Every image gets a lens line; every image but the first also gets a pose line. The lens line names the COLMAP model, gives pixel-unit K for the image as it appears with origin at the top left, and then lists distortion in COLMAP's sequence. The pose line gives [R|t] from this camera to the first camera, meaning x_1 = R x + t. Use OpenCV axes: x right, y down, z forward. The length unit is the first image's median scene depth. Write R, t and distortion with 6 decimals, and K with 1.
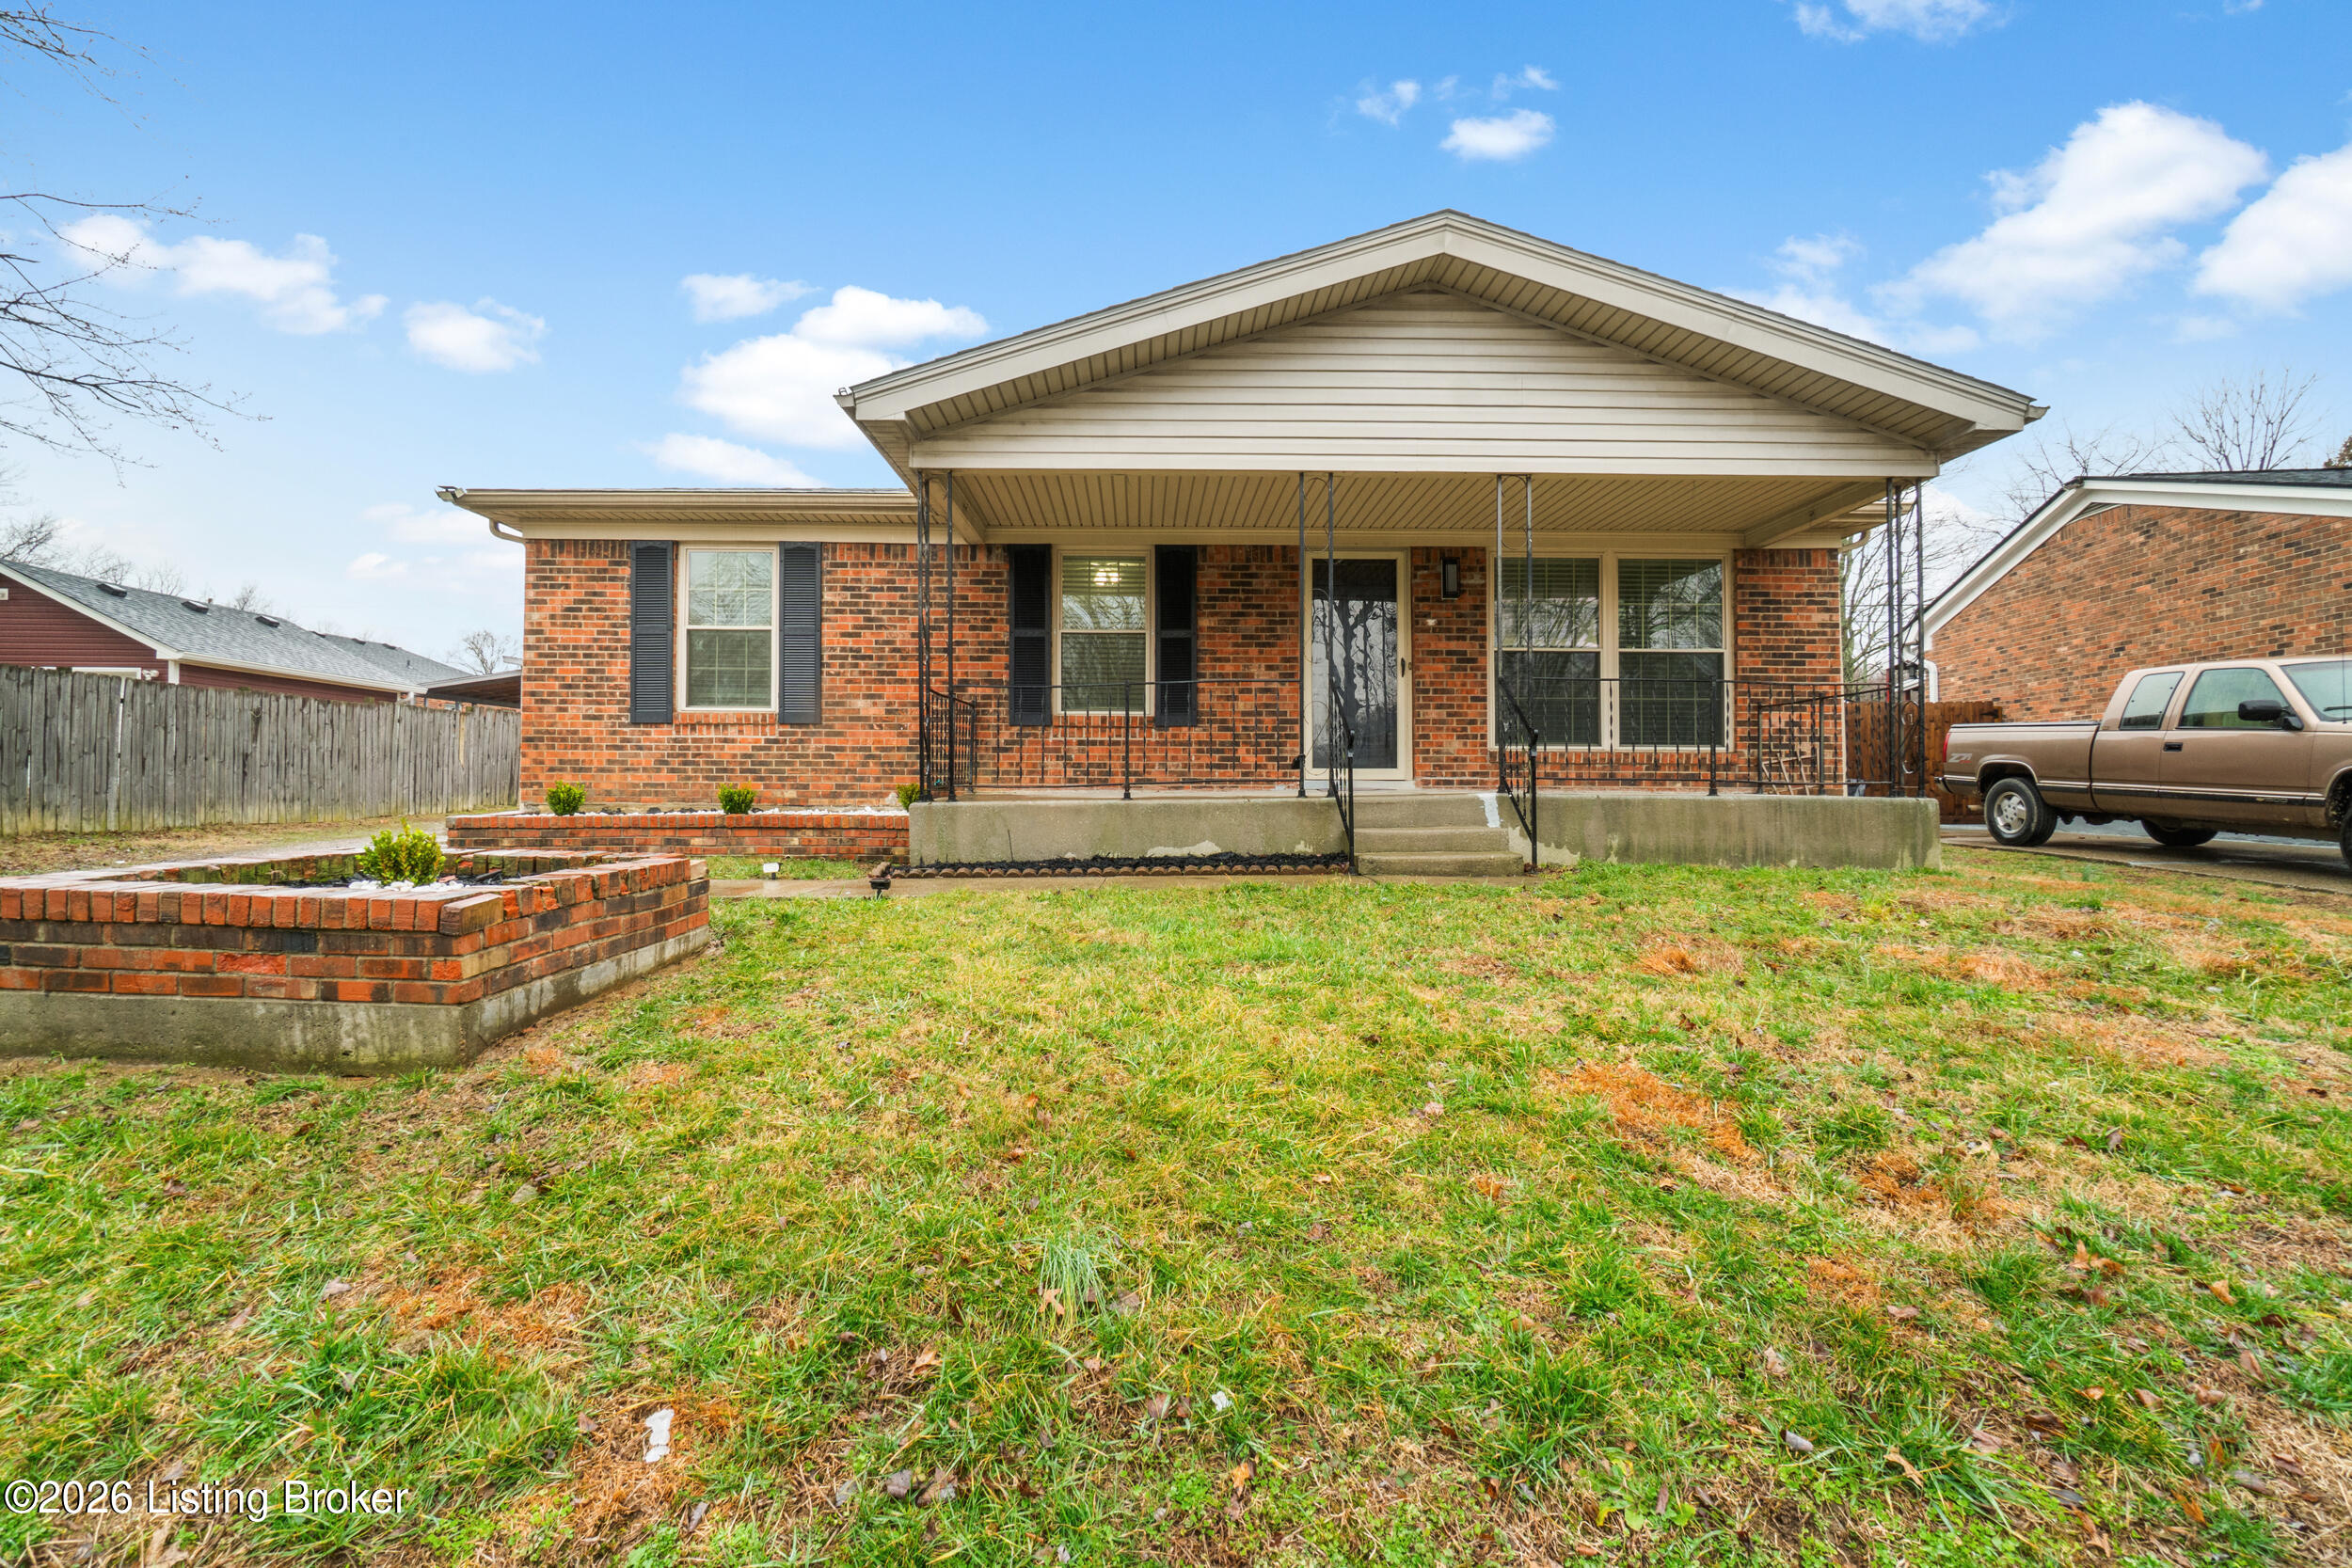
lens RADIAL K [[1013.4, 0, 1174.0], [0, 1013.4, 771.2], [0, 0, 1]] dist [-0.004166, 0.000178]
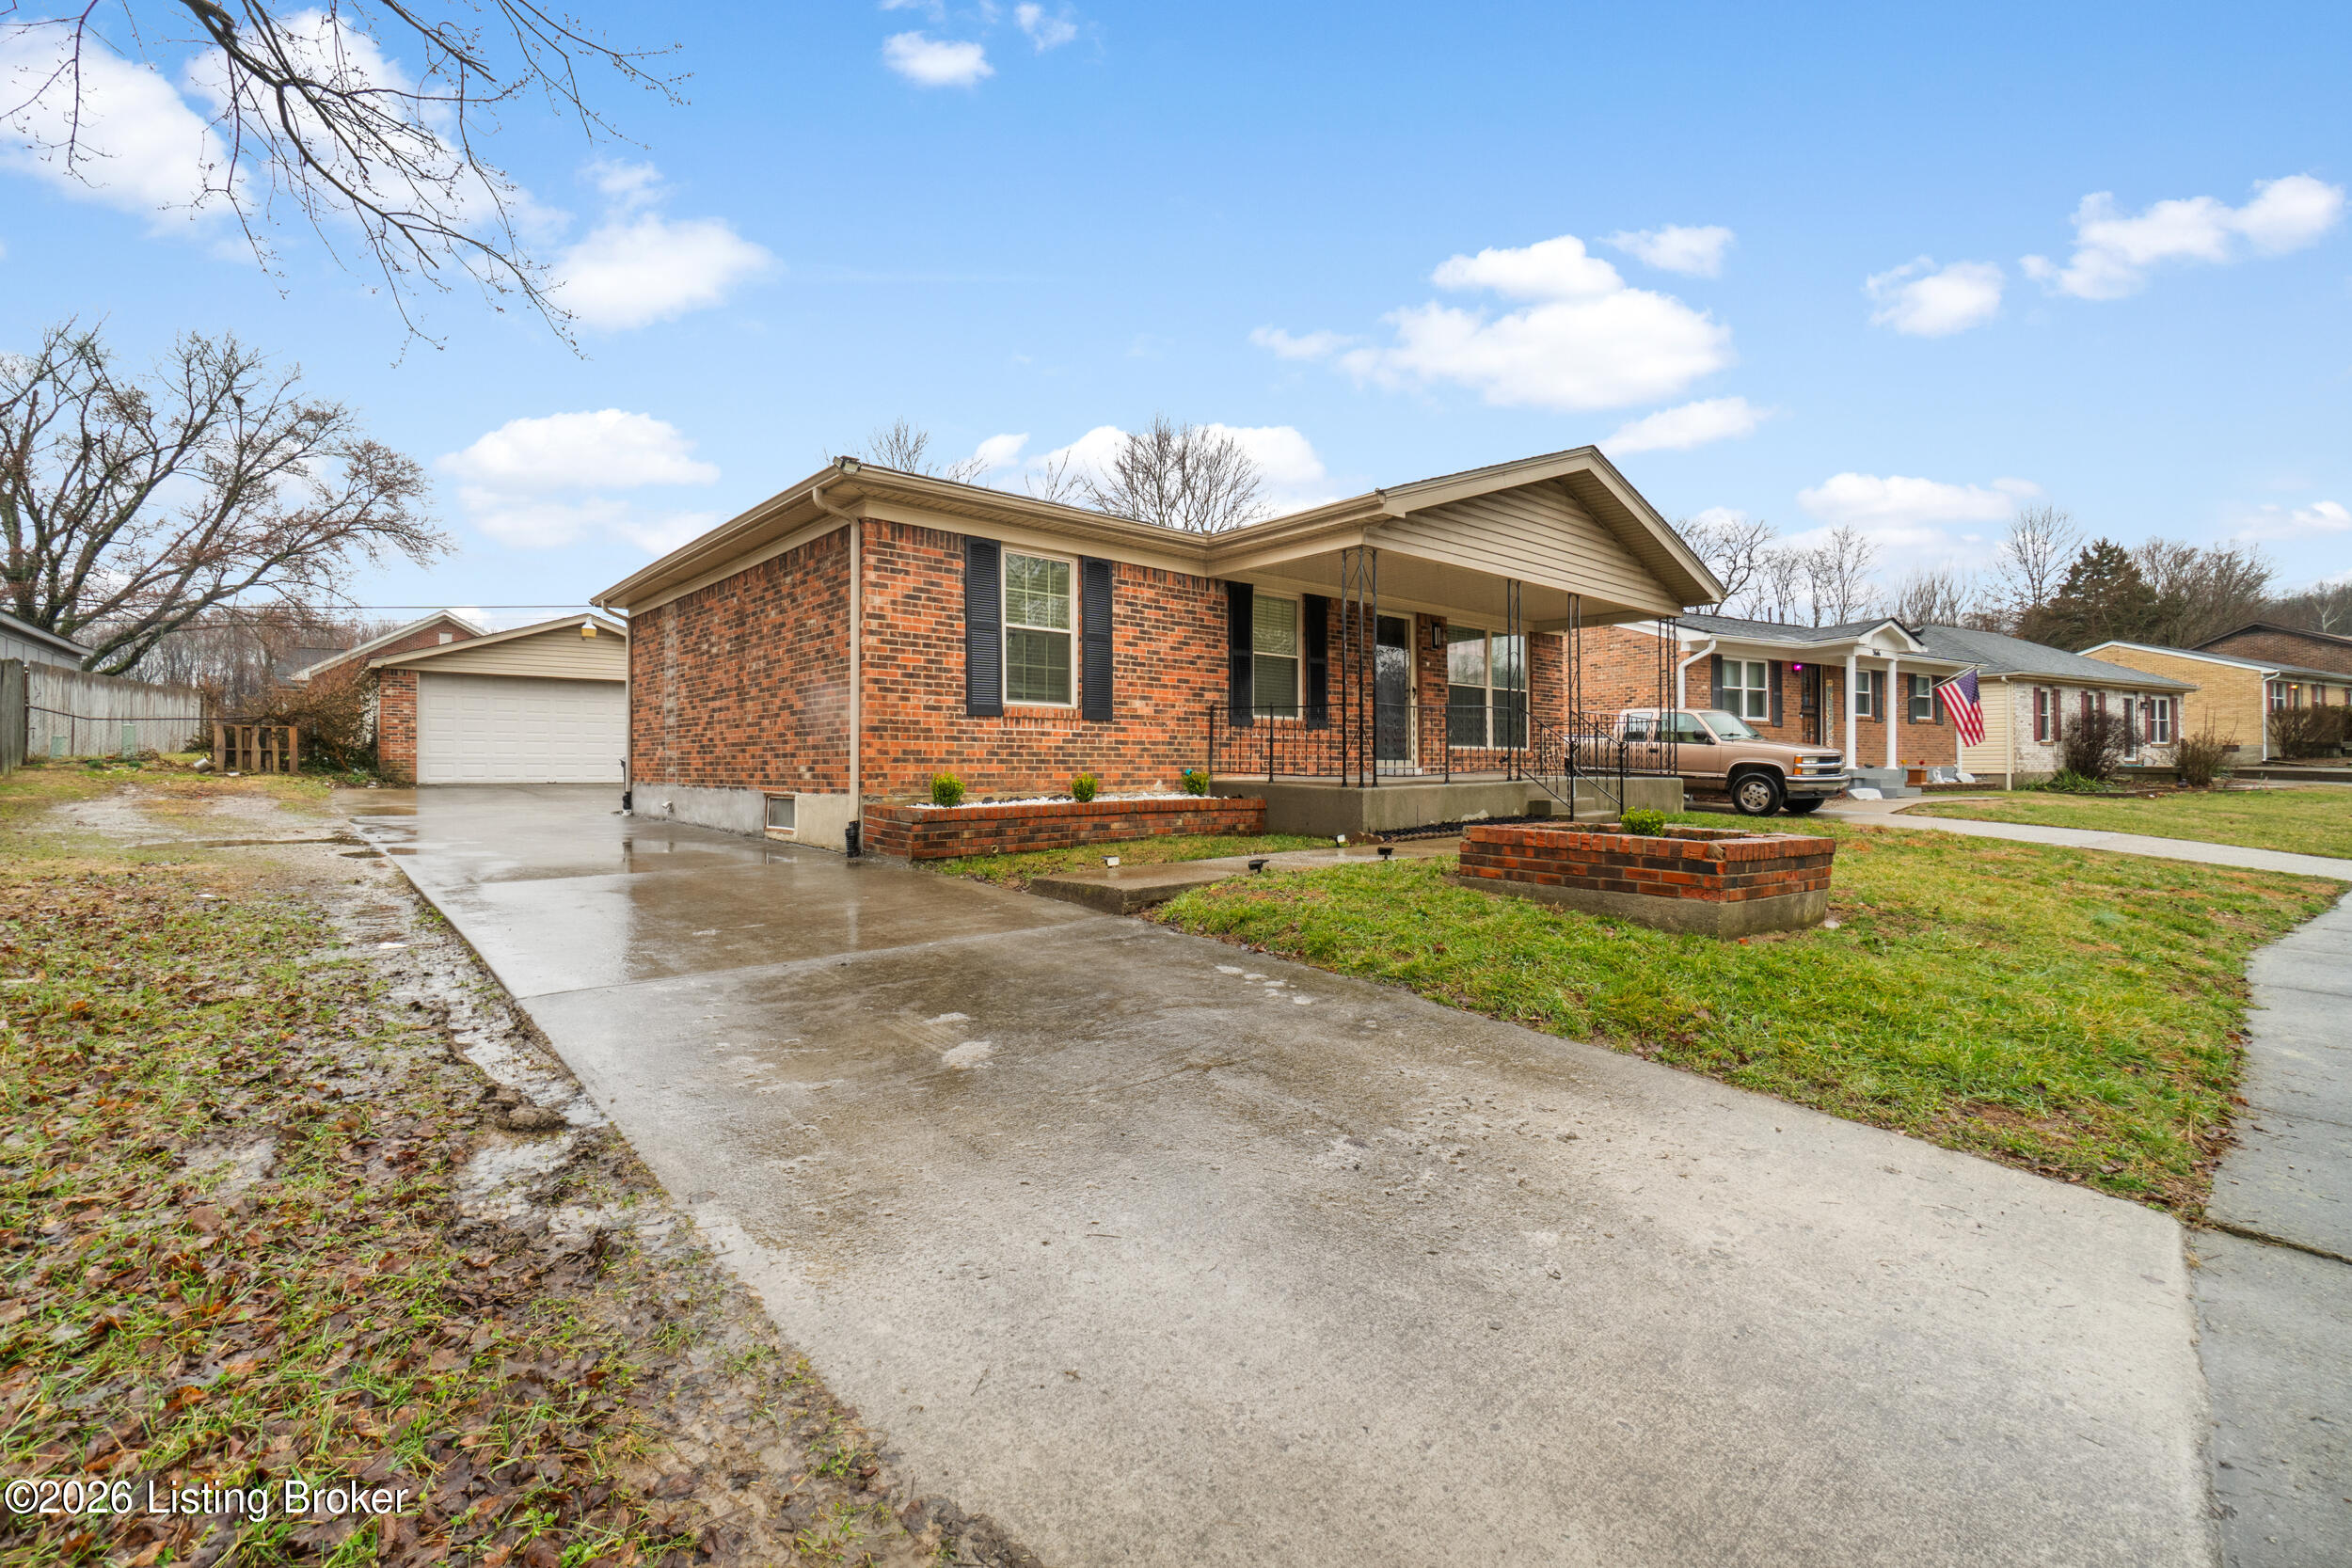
lens RADIAL K [[1013.4, 0, 1179.6], [0, 1013.4, 766.0], [0, 0, 1]] dist [-0.004166, 0.000178]
pose [[0.762104, -0.001699, 0.647453, -1.027481], [-0.011390, 0.999807, 0.016031, -0.014627], [-0.647355, -0.019592, 0.761937, 0.081266]]
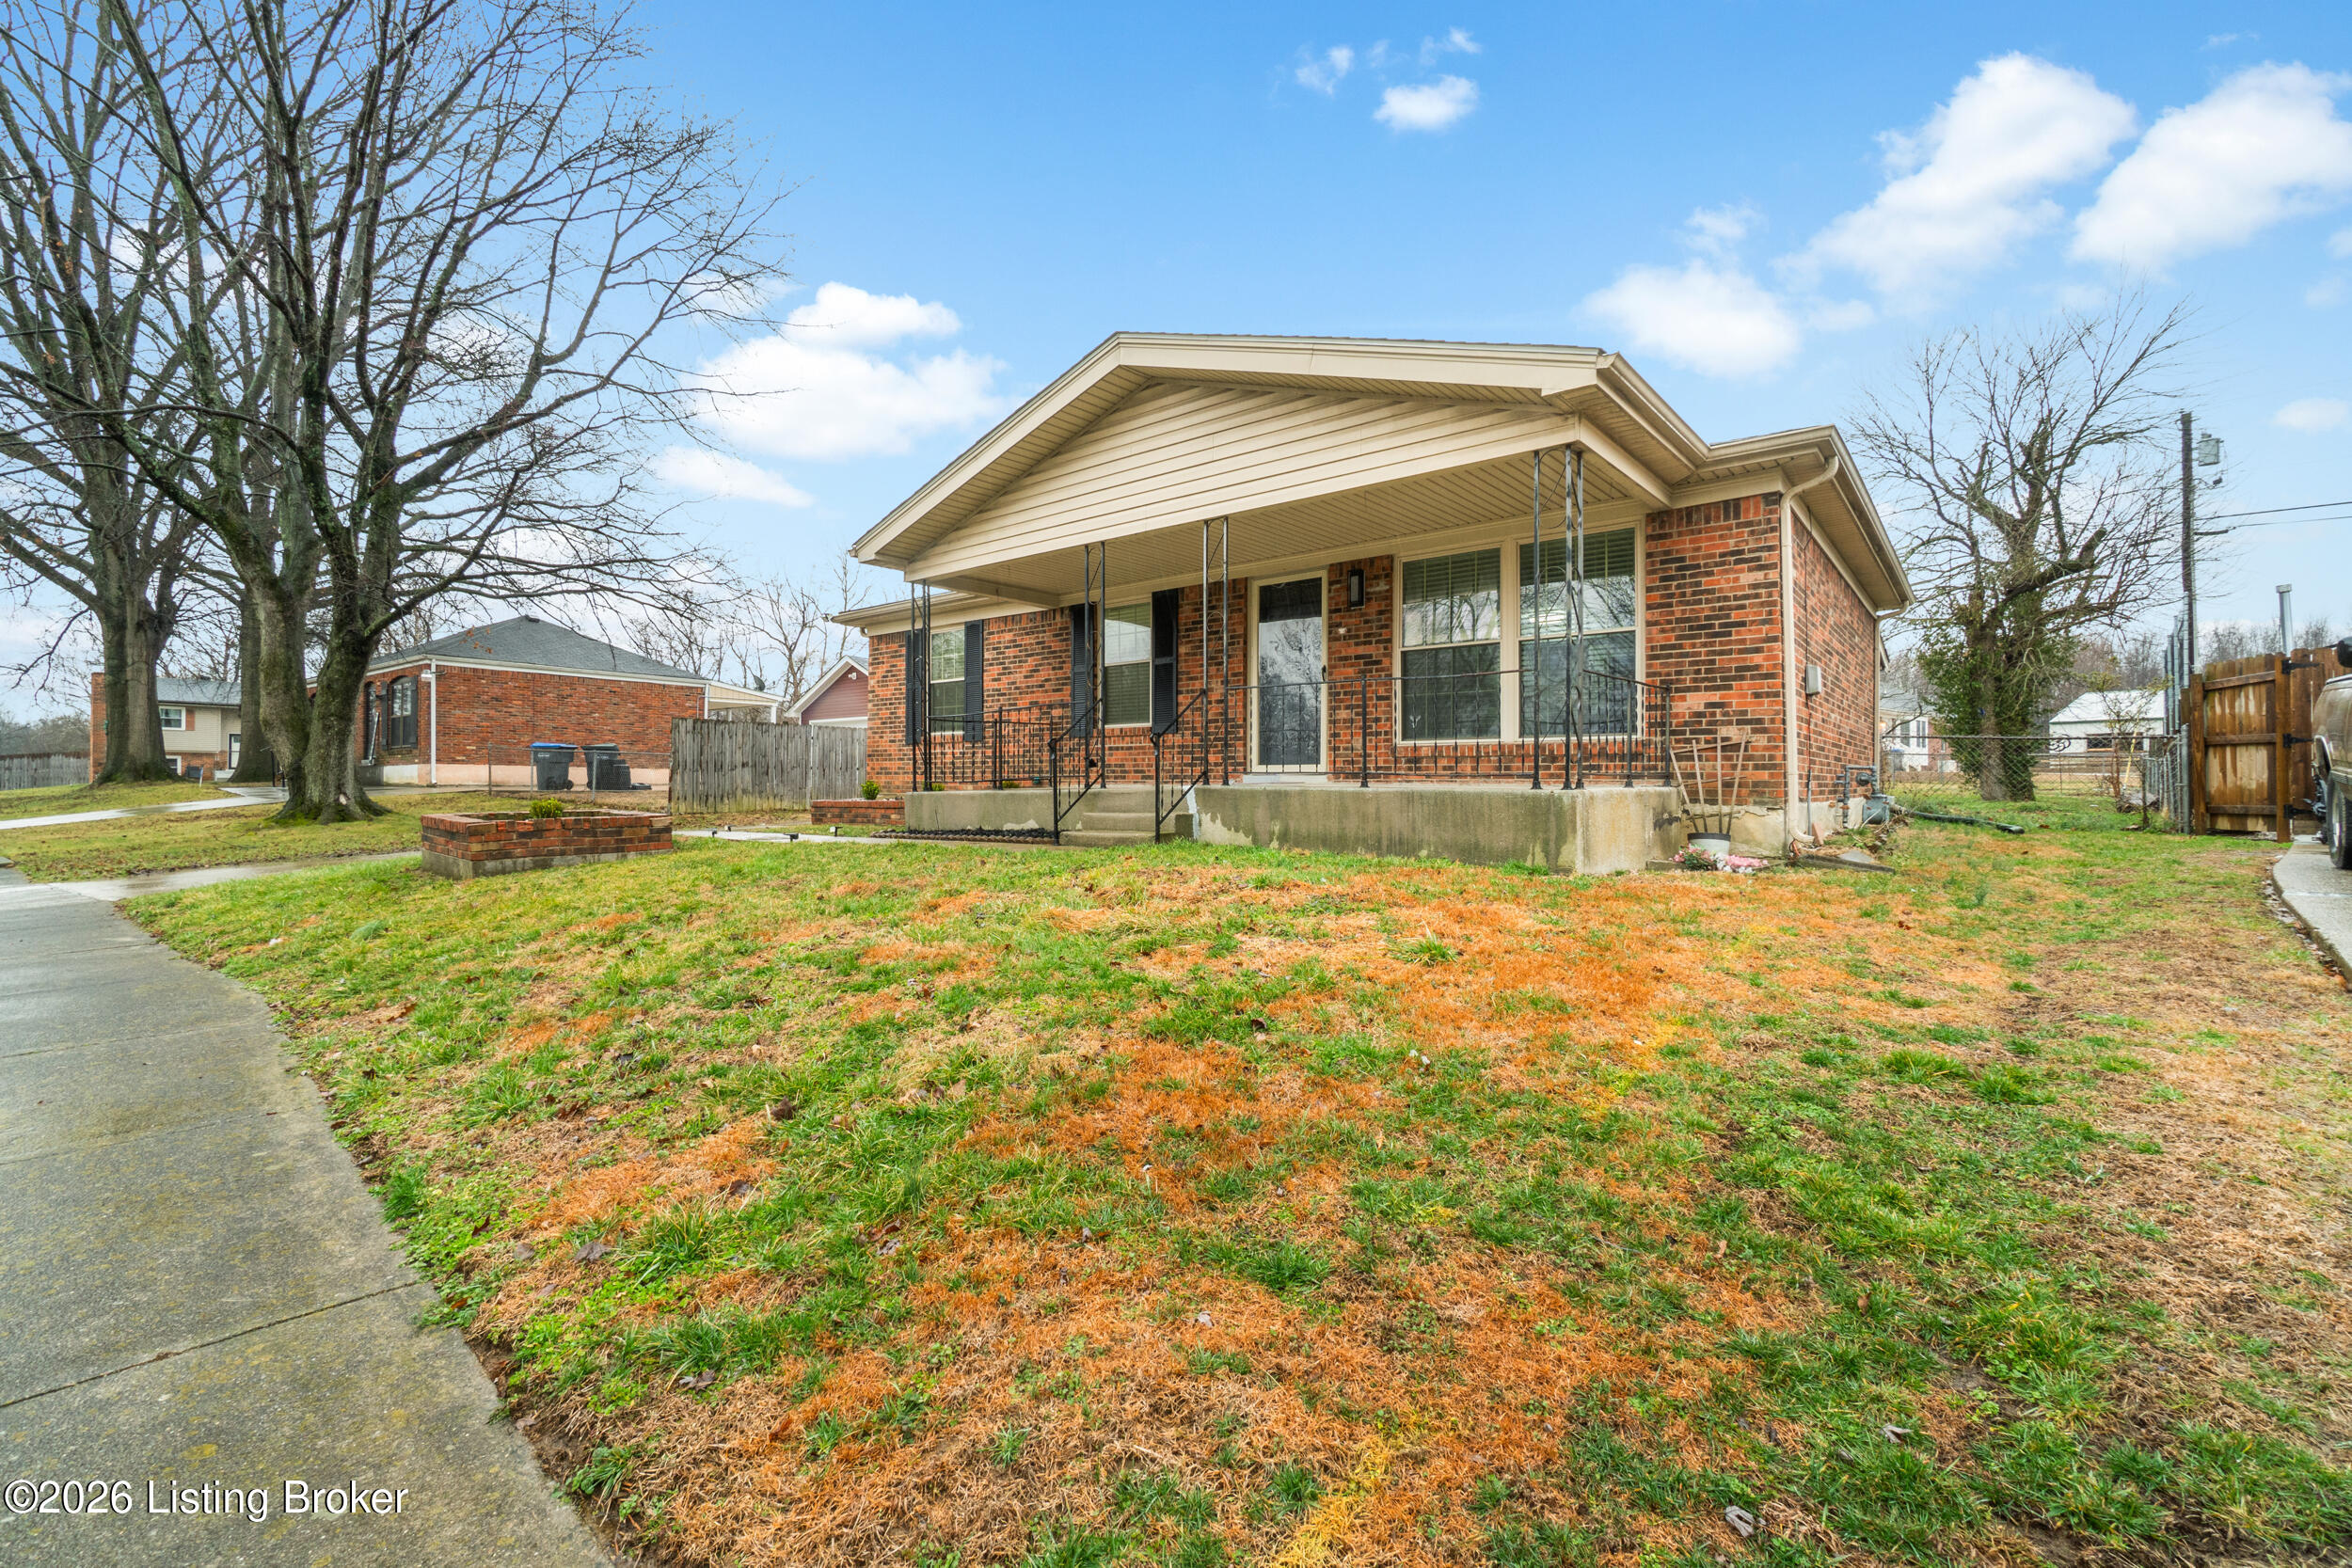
lens RADIAL K [[1013.4, 0, 1179.4], [0, 1013.4, 786.3], [0, 0, 1]] dist [-0.004166, 0.000178]
pose [[0.762183, -0.001971, -0.647359, 0.841771], [0.013833, 0.999817, 0.013244, 0.004797], [0.647214, -0.019049, 0.762070, 0.044590]]
